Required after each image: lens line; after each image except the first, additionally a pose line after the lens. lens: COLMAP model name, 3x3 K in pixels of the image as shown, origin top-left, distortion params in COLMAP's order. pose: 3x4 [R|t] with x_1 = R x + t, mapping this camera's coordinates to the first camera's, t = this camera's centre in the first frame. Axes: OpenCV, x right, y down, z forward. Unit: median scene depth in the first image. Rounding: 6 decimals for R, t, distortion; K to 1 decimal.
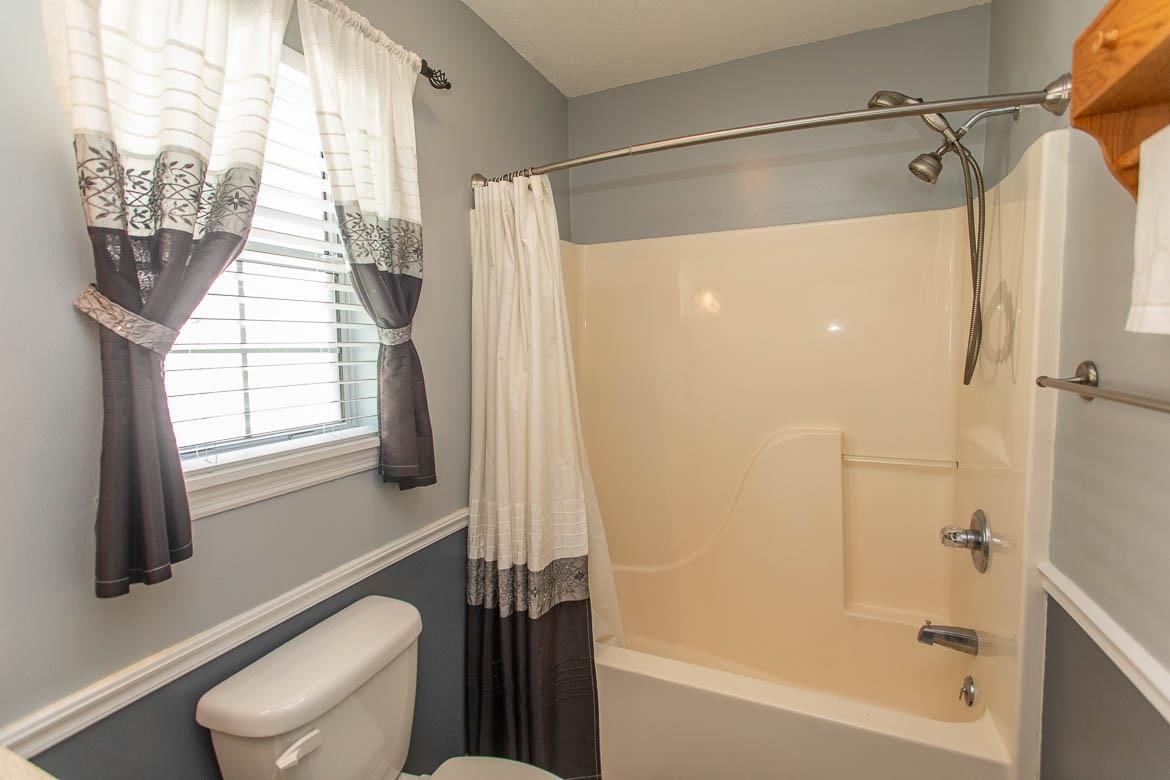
lens RADIAL K [[549.9, 0, 582.8], [0, 549.9, 389.2], [0, 0, 1]] dist [0.002251, 0.001519]
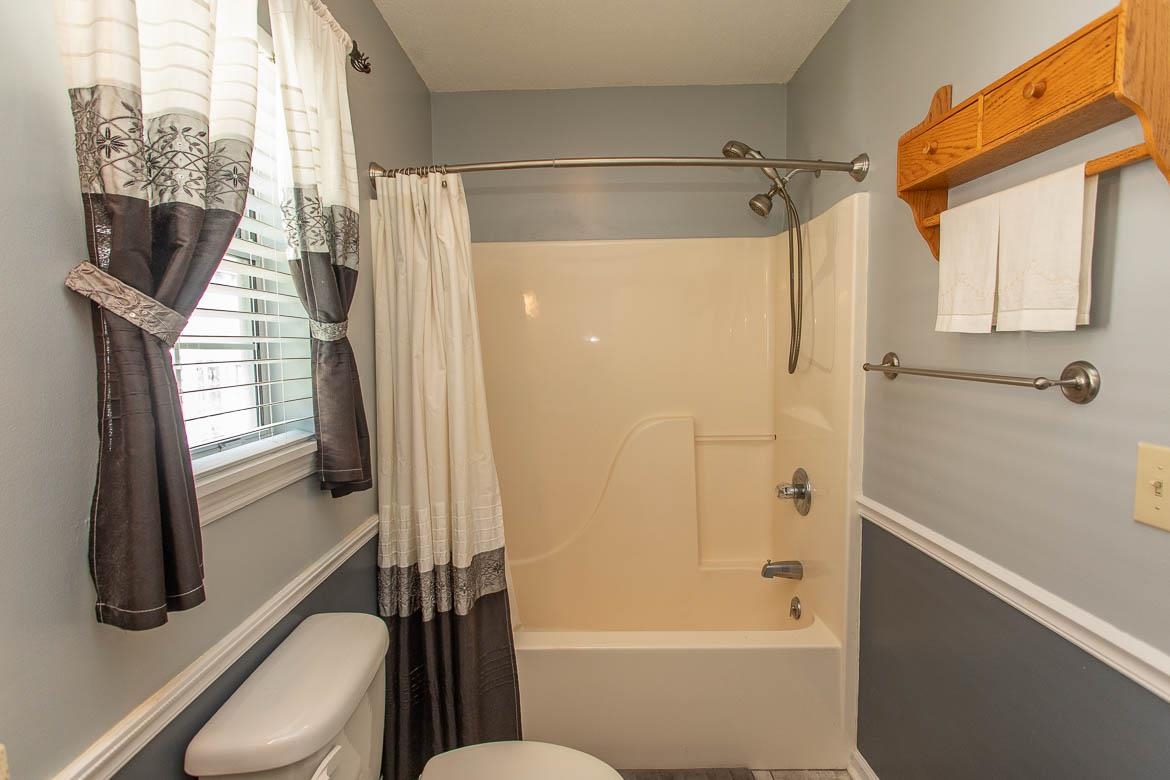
lens RADIAL K [[549.9, 0, 611.8], [0, 549.9, 385.3], [0, 0, 1]] dist [0.002251, 0.001519]
pose [[0.916954, -0.028742, 0.397956, -0.281218], [0.032751, 0.999458, -0.003279, 0.013492], [-0.397646, 0.016040, 0.917399, -0.039947]]
